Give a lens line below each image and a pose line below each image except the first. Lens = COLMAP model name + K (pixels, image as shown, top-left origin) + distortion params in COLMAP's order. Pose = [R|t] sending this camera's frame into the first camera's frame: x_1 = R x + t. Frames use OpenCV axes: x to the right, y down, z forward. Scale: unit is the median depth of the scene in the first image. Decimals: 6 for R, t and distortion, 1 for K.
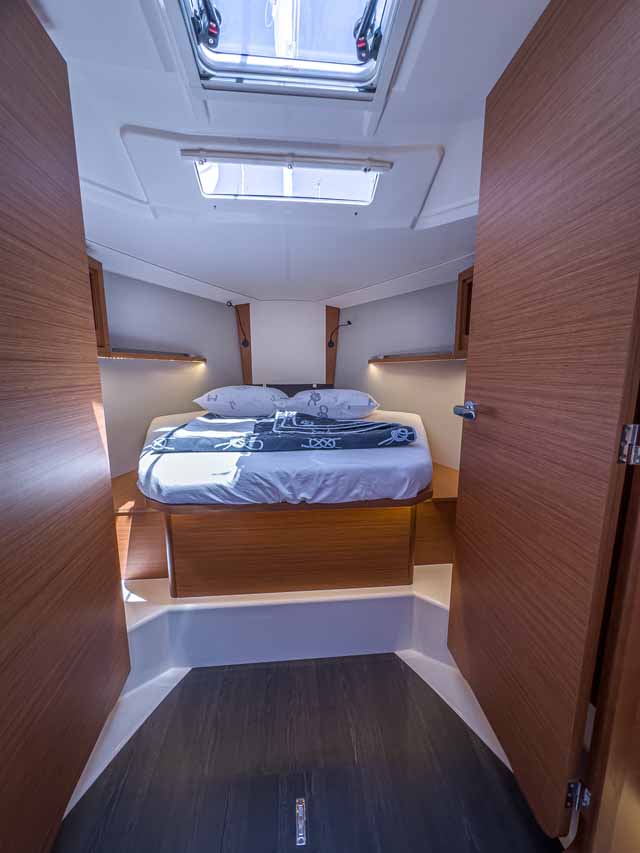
lens RADIAL K [[341.2, 0, 320.0], [0, 341.2, 426.5], [0, 0, 1]] dist [-0.001949, -0.000156]
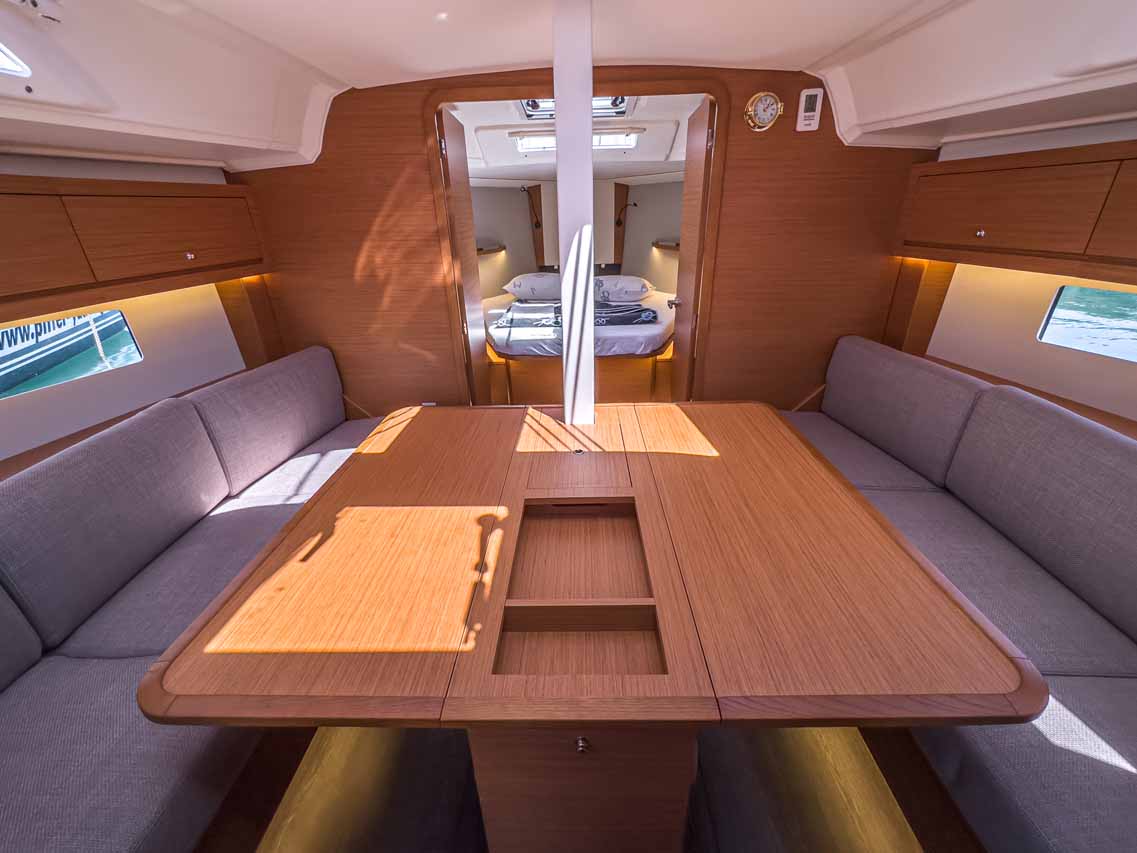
lens RADIAL K [[454.8, 0, 568.5], [0, 454.8, 426.5], [0, 0, 1]] dist [-0.001949, -0.000156]
pose [[0.992908, 0.022981, -0.116645, 0.080507], [0.009489, 0.962689, 0.270443, -0.034578], [0.118508, -0.269632, 0.955644, -0.733597]]
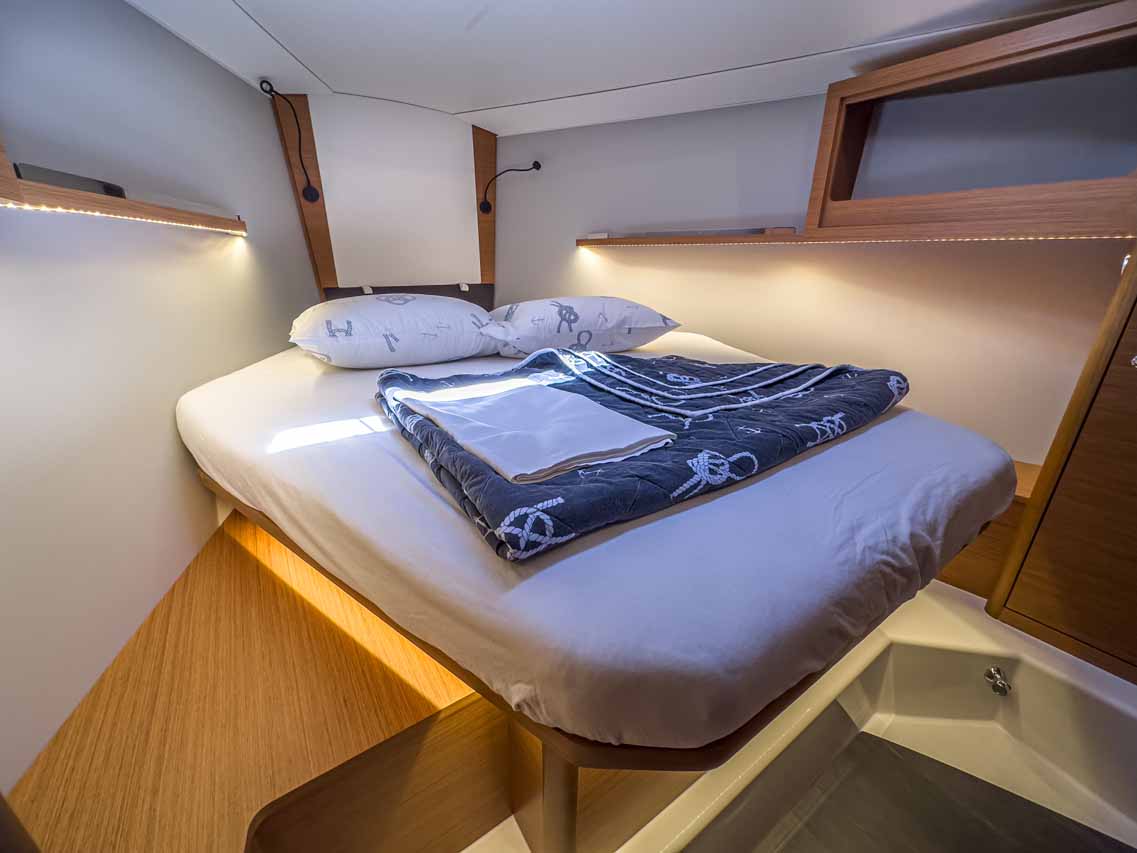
lens RADIAL K [[454.8, 0, 568.5], [0, 454.8, 426.5], [0, 0, 1]] dist [-0.001949, -0.000156]
pose [[0.874945, -0.163509, 0.455780, -0.350898], [0.073324, 0.975148, 0.209071, -0.065630], [-0.478638, -0.149506, 0.865190, 0.393977]]
